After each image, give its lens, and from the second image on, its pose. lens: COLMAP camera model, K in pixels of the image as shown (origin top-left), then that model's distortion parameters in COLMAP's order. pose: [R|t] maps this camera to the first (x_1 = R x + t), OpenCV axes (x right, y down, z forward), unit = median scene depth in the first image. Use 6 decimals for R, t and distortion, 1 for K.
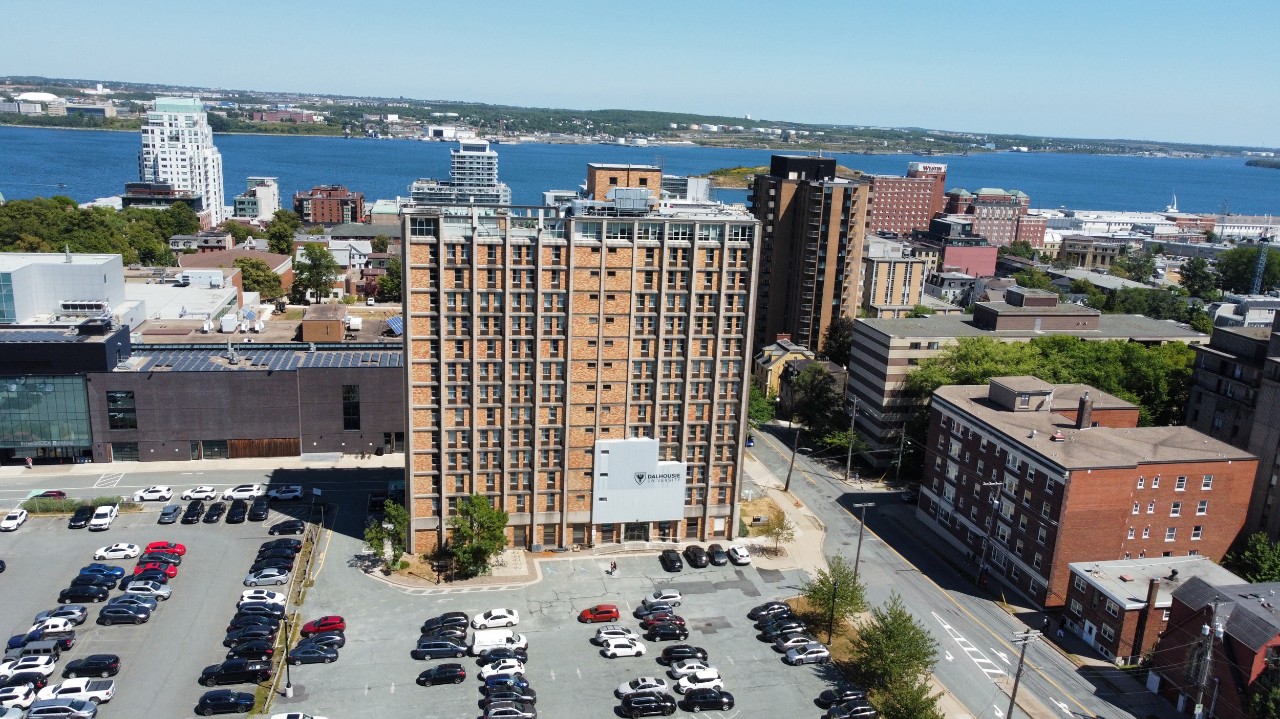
lens RADIAL K [[981.1, 0, 640.0], [0, 981.1, 359.5], [0, 0, 1]] dist [-0.002202, 0.000413]
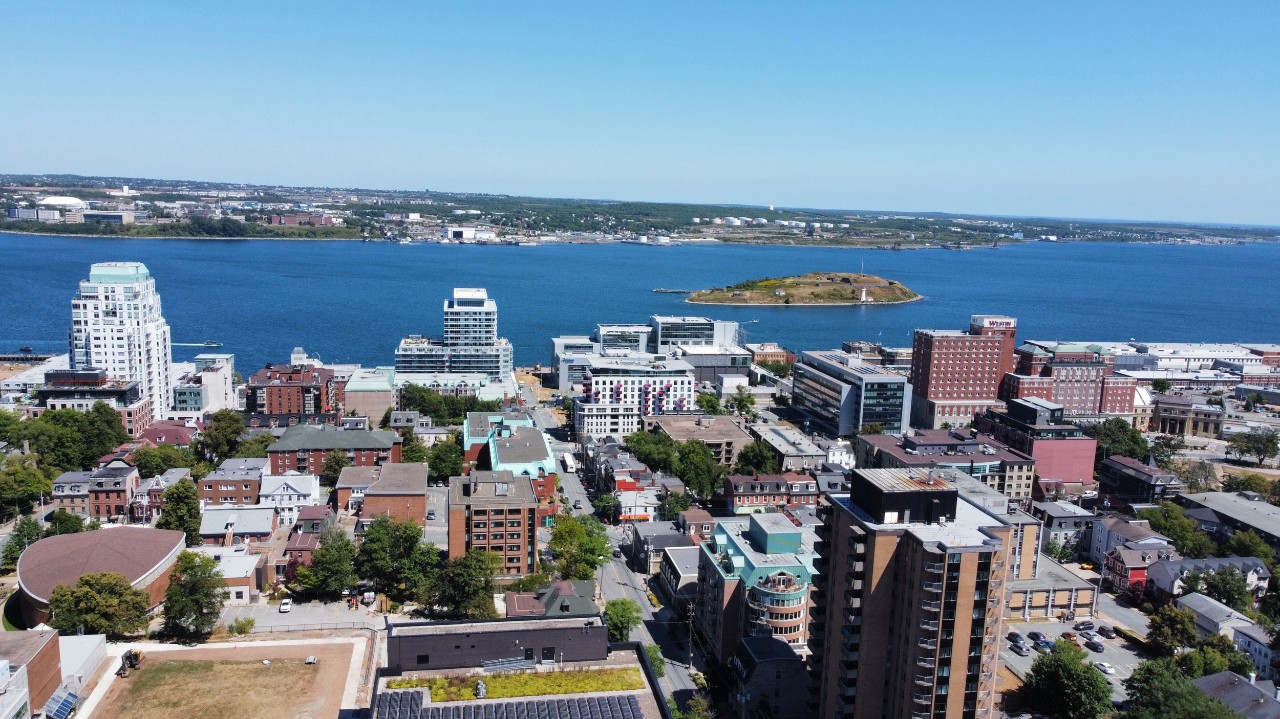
lens RADIAL K [[979.0, 0, 640.0], [0, 979.0, 359.5], [0, 0, 1]] dist [0.003579, -0.002883]
pose [[0.999671, -0.007026, -0.024669, 0.003701], [0.004956, 0.996537, -0.083002, -0.091845], [0.025167, 0.082852, 0.996244, 0.137026]]
